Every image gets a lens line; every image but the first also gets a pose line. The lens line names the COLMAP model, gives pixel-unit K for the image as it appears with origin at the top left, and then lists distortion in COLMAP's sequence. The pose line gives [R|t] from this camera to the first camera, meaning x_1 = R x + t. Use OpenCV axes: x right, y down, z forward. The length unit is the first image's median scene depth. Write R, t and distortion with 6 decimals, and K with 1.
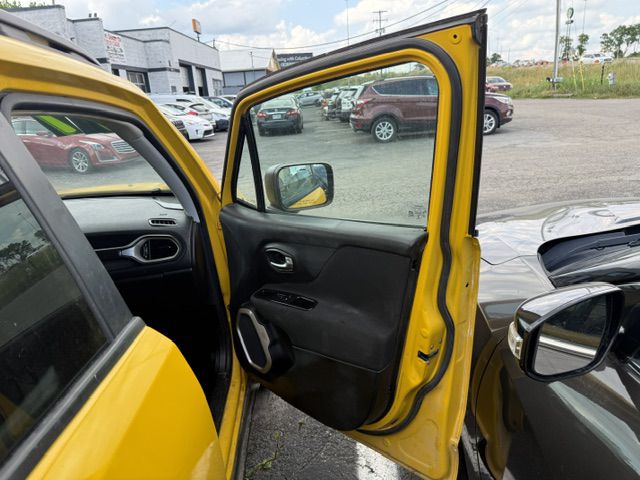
lens RADIAL K [[458.2, 0, 320.5], [0, 458.2, 238.4], [0, 0, 1]] dist [0.018625, -0.027810]
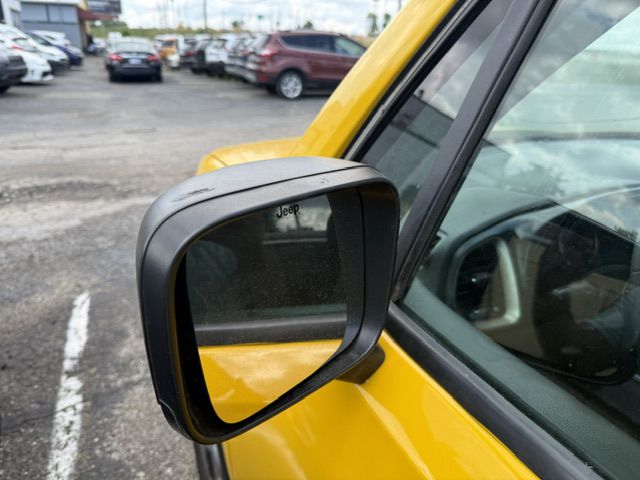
lens RADIAL K [[458.2, 0, 317.0], [0, 458.2, 239.5], [0, 0, 1]] dist [0.018625, -0.027810]
pose [[0.928903, -0.048118, 0.367184, -0.106432], [0.018584, 0.996330, 0.083551, -0.000430], [-0.369857, -0.070787, 0.926388, 0.056524]]
